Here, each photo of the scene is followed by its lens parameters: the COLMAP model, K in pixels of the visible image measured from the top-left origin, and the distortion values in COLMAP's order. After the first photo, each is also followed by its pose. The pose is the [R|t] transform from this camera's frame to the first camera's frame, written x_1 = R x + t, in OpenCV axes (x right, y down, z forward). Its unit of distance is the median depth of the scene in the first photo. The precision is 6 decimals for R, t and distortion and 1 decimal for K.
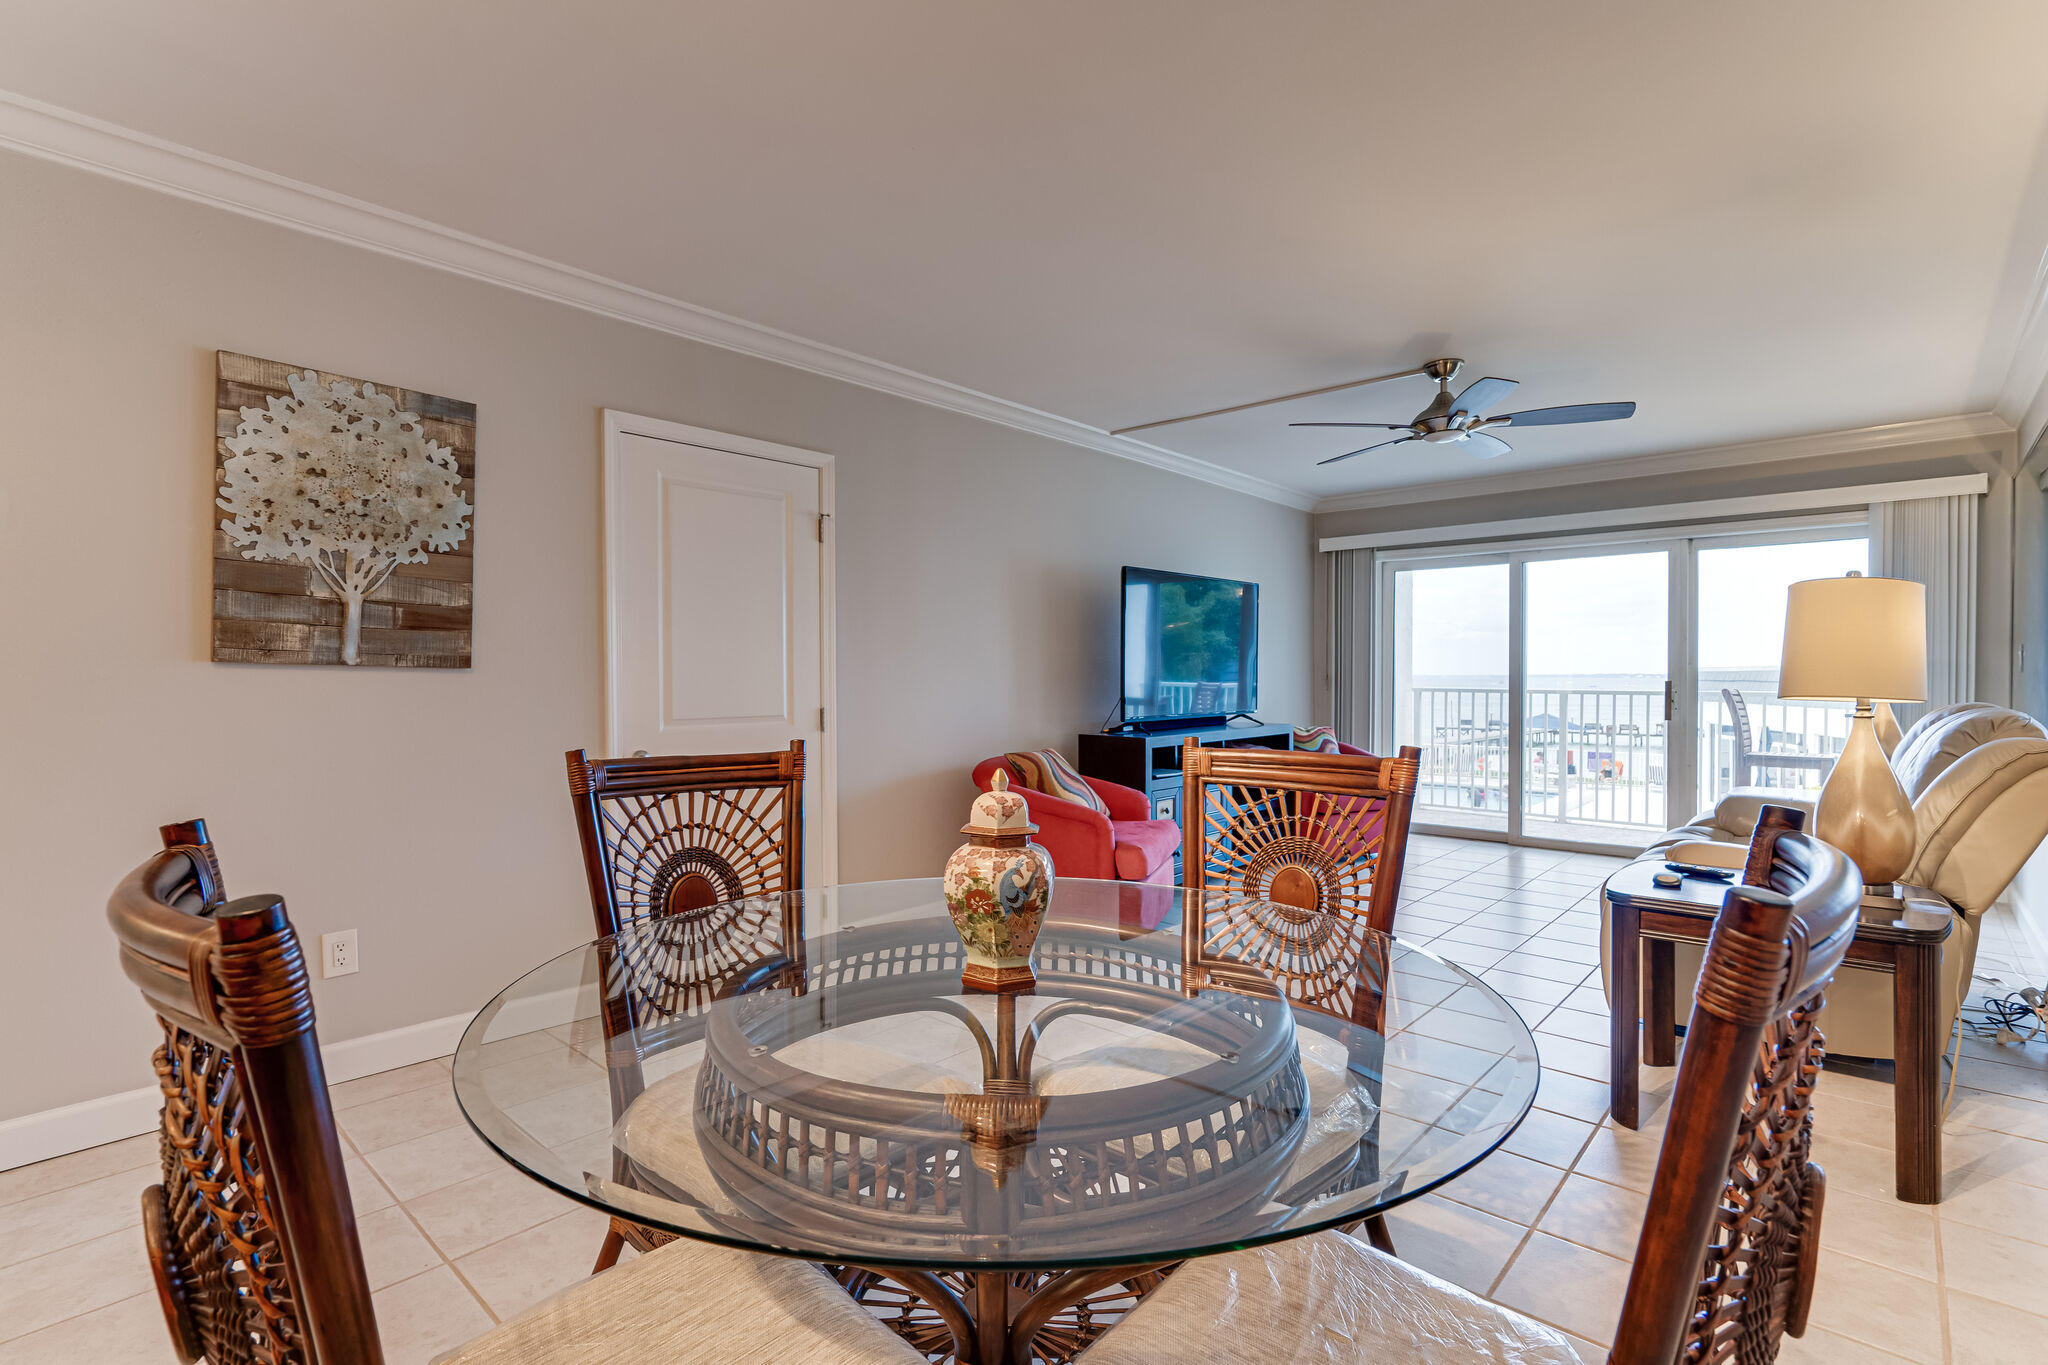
lens RADIAL K [[964.0, 0, 1009.3], [0, 964.0, 686.4], [0, 0, 1]] dist [-0.007765, 0.005692]
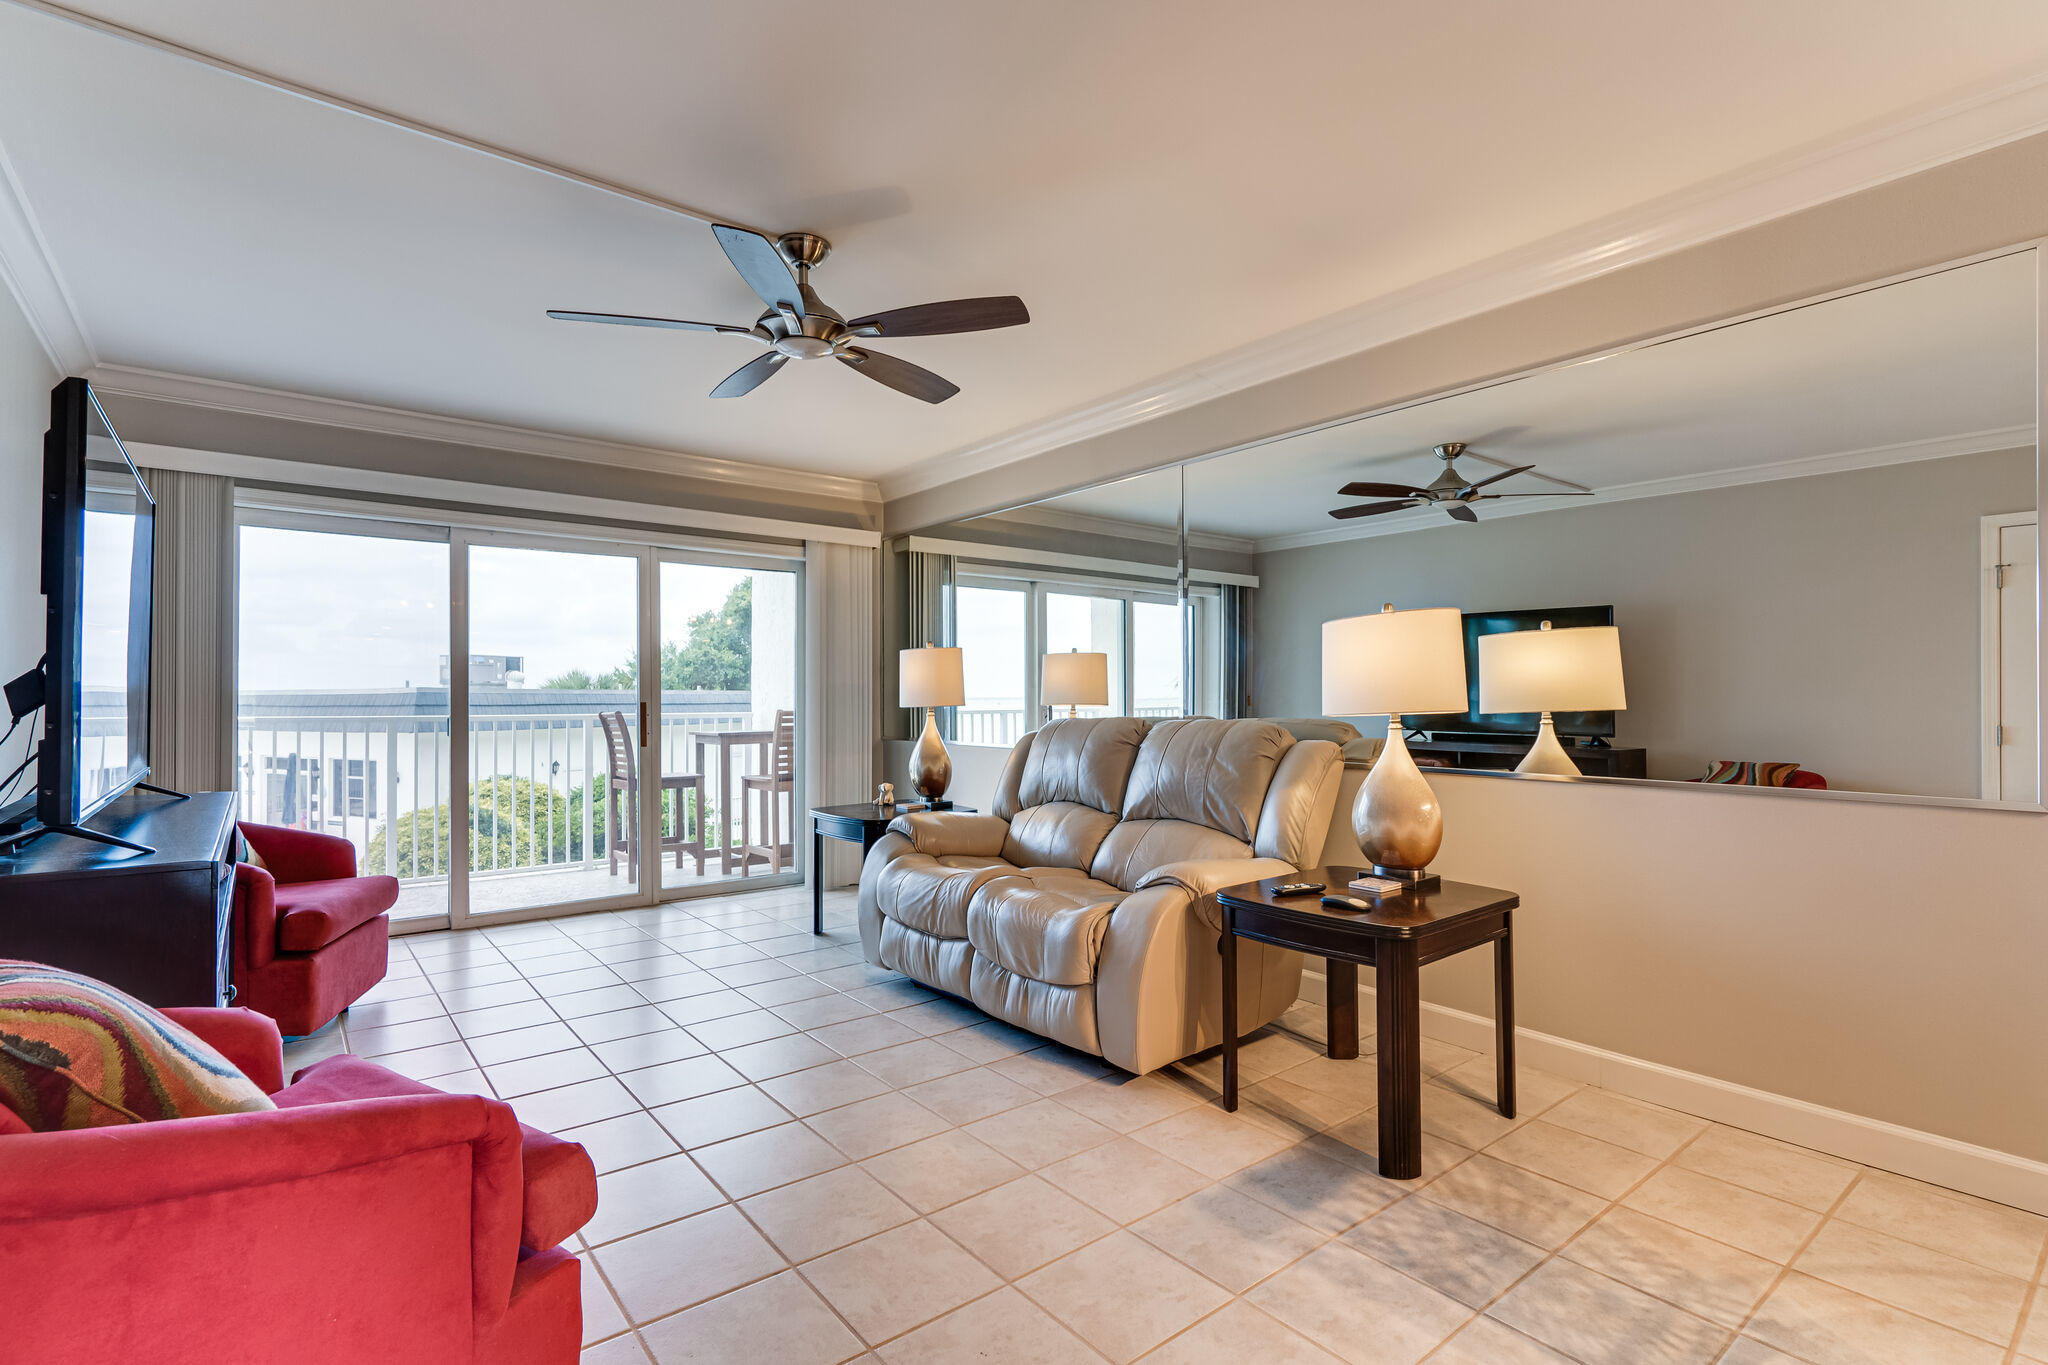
lens RADIAL K [[964.0, 0, 1014.4], [0, 964.0, 689.4], [0, 0, 1]] dist [-0.007765, 0.005692]
pose [[0.161211, 0.007711, 0.986890, -0.132770], [0.015180, 0.999832, -0.010291, -0.003329], [-0.986803, 0.016640, 0.161066, 0.483511]]
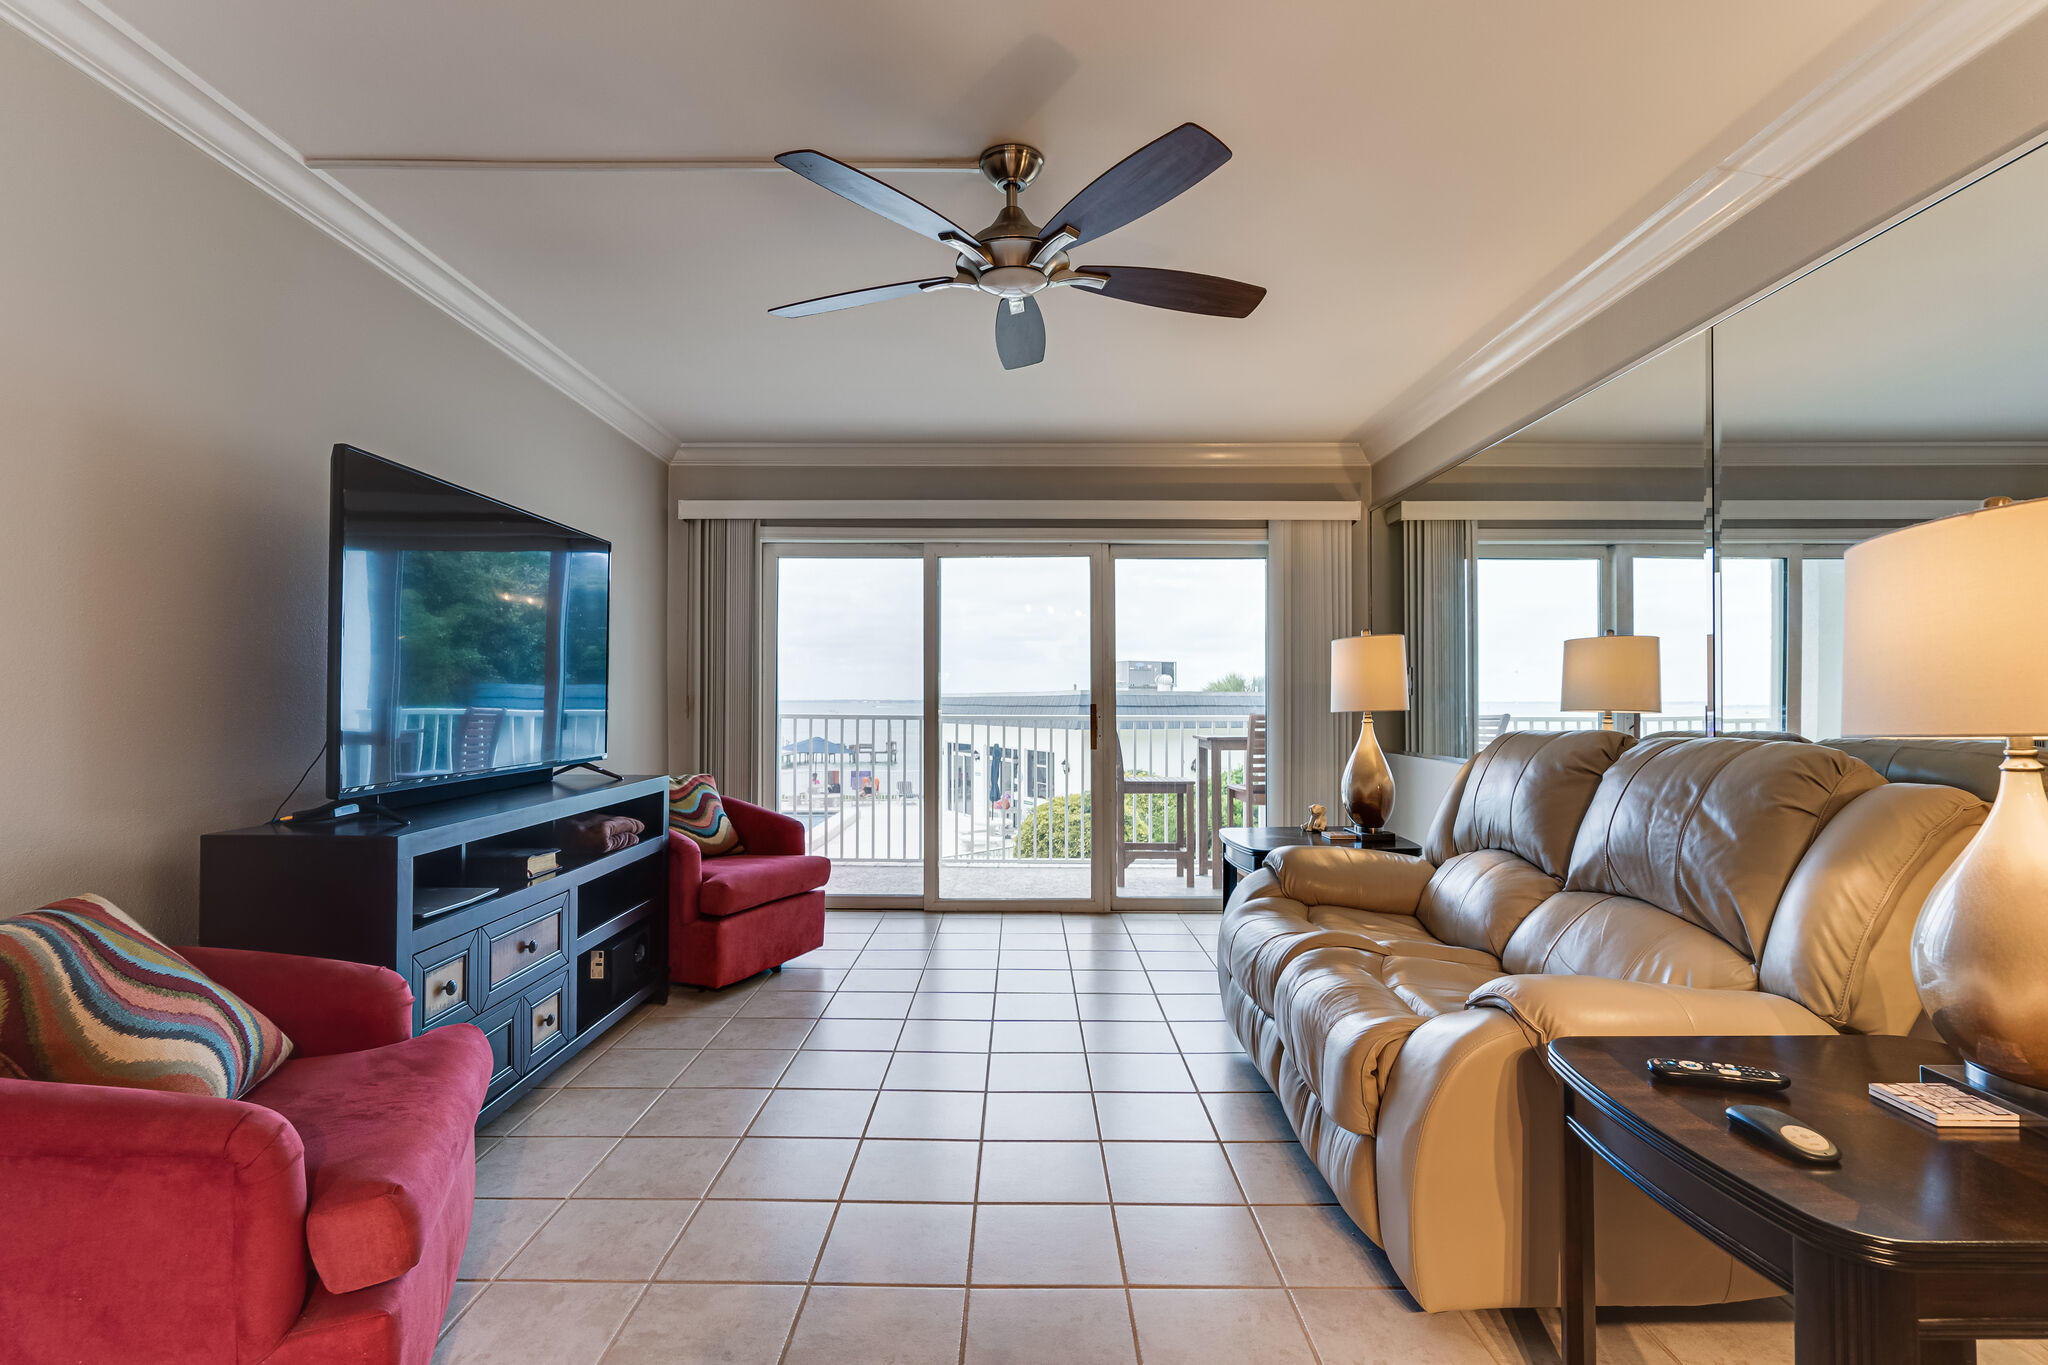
lens RADIAL K [[964.0, 0, 1015.7], [0, 964.0, 689.2], [0, 0, 1]] dist [-0.007765, 0.005692]
pose [[0.741867, 0.008663, 0.670491, 0.043233], [0.007222, 0.999755, -0.020908, -0.001562], [-0.670508, 0.020354, 0.741623, 0.372766]]
